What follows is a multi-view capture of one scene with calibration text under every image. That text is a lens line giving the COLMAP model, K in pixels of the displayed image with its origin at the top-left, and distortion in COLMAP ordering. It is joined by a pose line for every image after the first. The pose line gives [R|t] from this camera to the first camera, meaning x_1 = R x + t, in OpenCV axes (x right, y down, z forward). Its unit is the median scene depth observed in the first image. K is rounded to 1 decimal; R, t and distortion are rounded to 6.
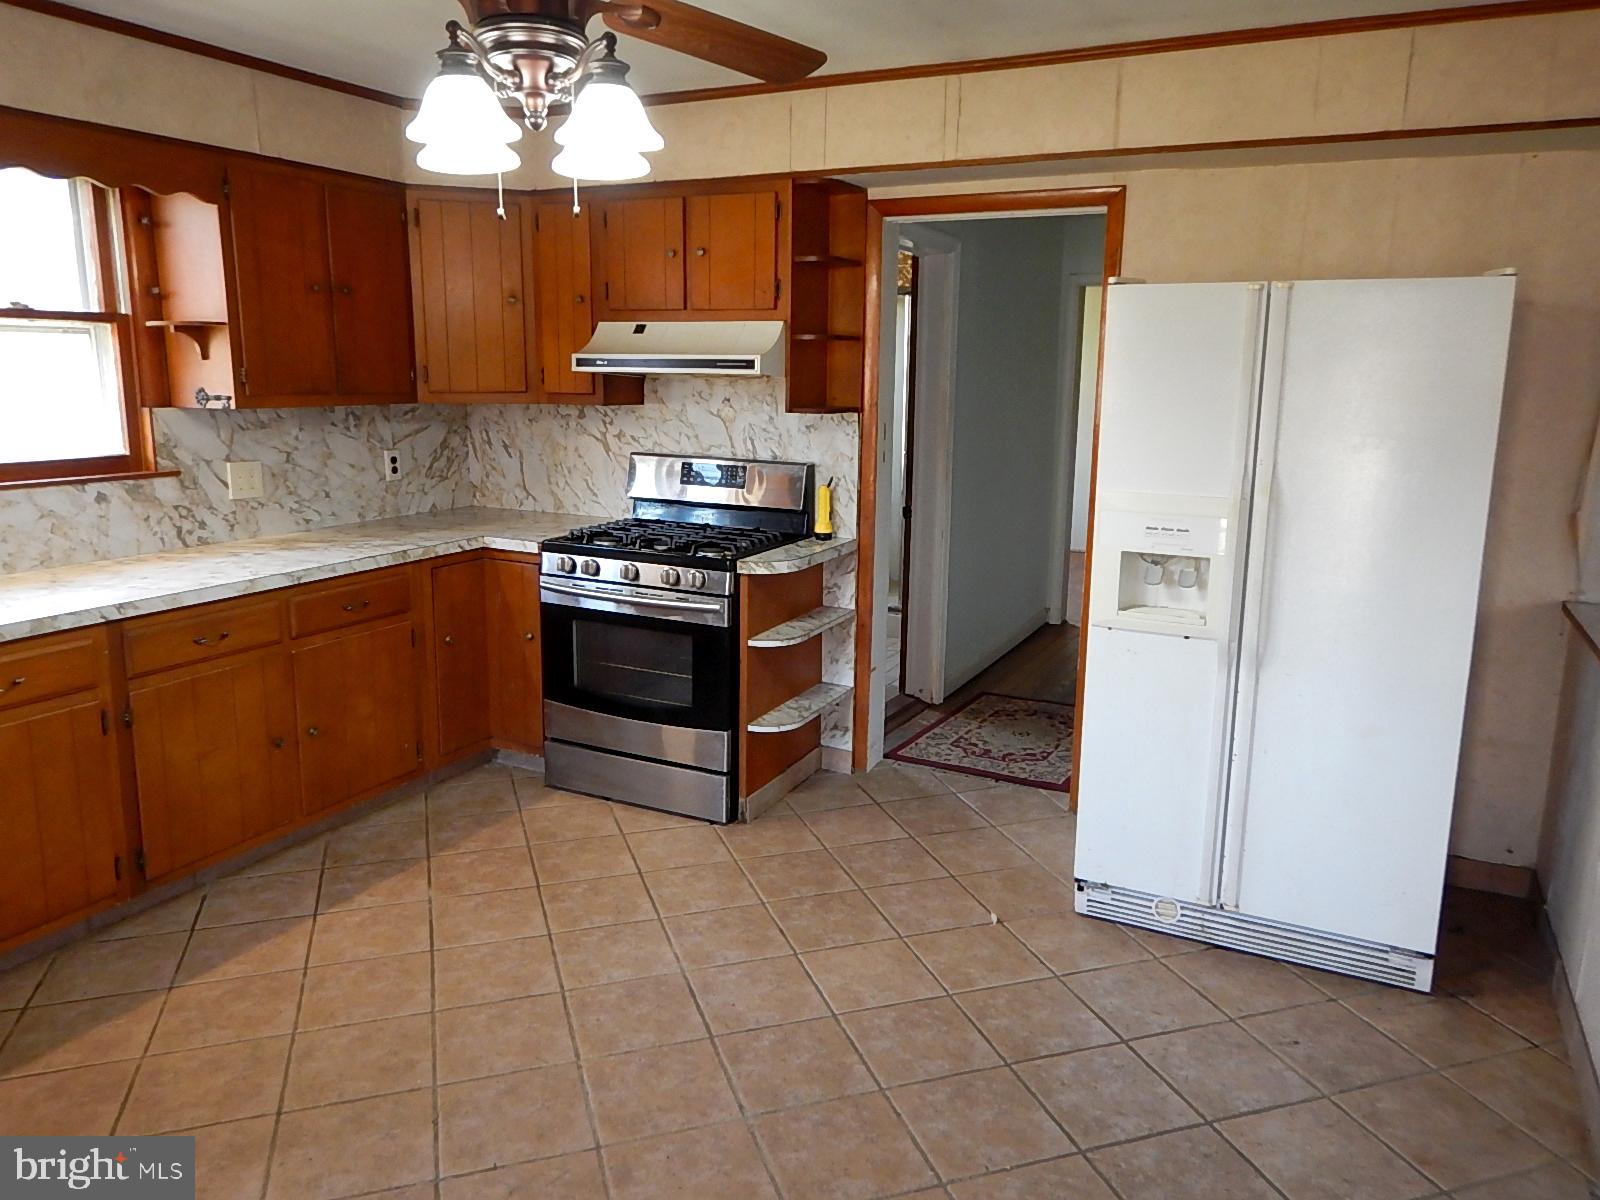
lens RADIAL K [[1152.7, 0, 796.9], [0, 1152.7, 596.1], [0, 0, 1]] dist [-0.007018, -0.000233]
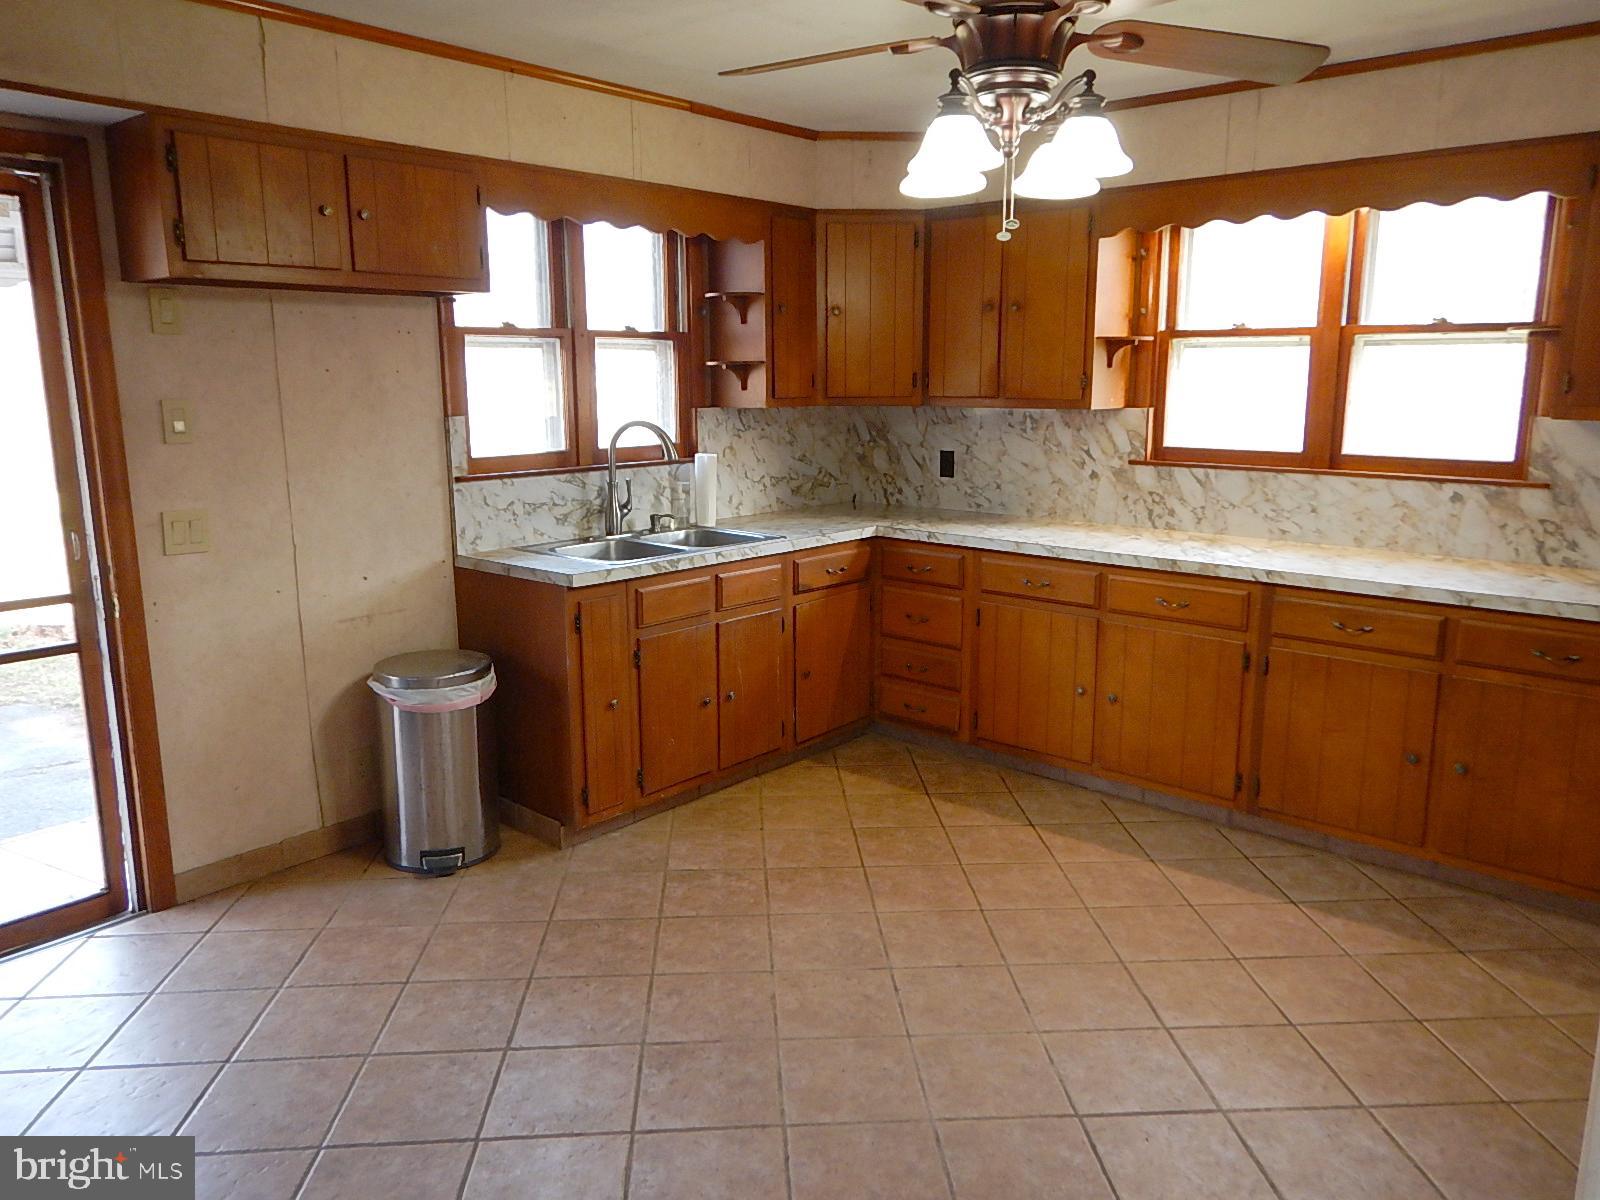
lens RADIAL K [[1152.7, 0, 798.6], [0, 1152.7, 599.6], [0, 0, 1]] dist [-0.007018, -0.000233]
pose [[-0.272064, 0.174561, -0.946314, 0.588843], [-0.192491, 0.953660, 0.231257, -0.126361], [0.942830, 0.245073, -0.225855, 0.699923]]
